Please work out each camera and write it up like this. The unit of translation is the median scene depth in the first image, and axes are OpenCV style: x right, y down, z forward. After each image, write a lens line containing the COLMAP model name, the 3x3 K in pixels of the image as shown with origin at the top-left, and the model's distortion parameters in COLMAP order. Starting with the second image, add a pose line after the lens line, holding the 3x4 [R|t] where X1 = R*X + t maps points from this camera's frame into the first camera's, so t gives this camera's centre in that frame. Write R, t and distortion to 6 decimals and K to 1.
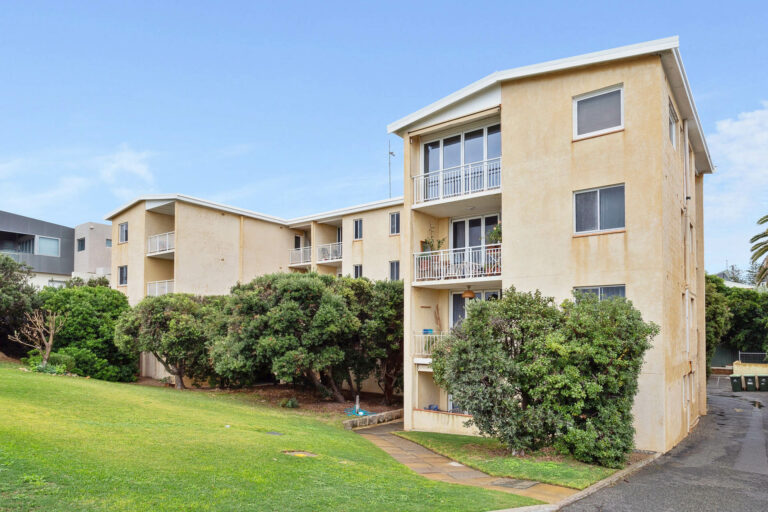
lens RADIAL K [[483.4, 0, 383.5], [0, 483.4, 306.4], [0, 0, 1]] dist [0.001457, 0.000263]
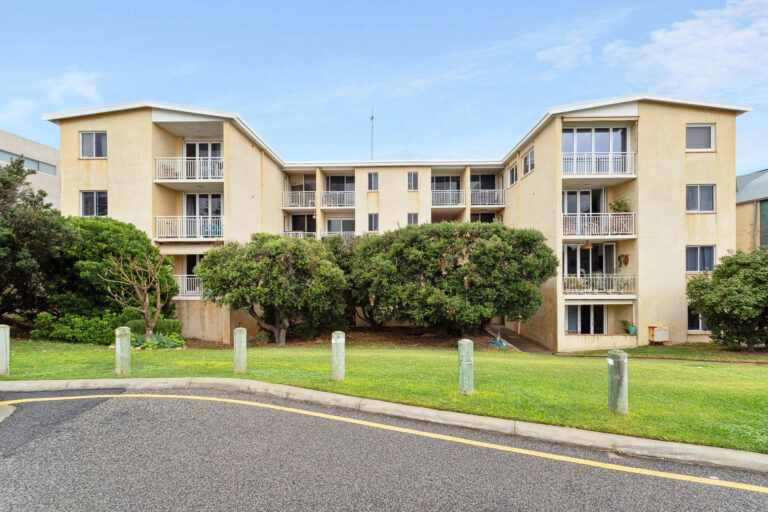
lens RADIAL K [[365.2, 0, 385.2], [0, 365.2, 259.0], [0, 0, 1]] dist [-0.001890, -0.000283]
pose [[0.801584, -0.000957, 0.597881, -0.564670], [-0.019138, 0.999445, 0.027259, -0.004582], [-0.597576, -0.033293, 0.801121, 0.321562]]
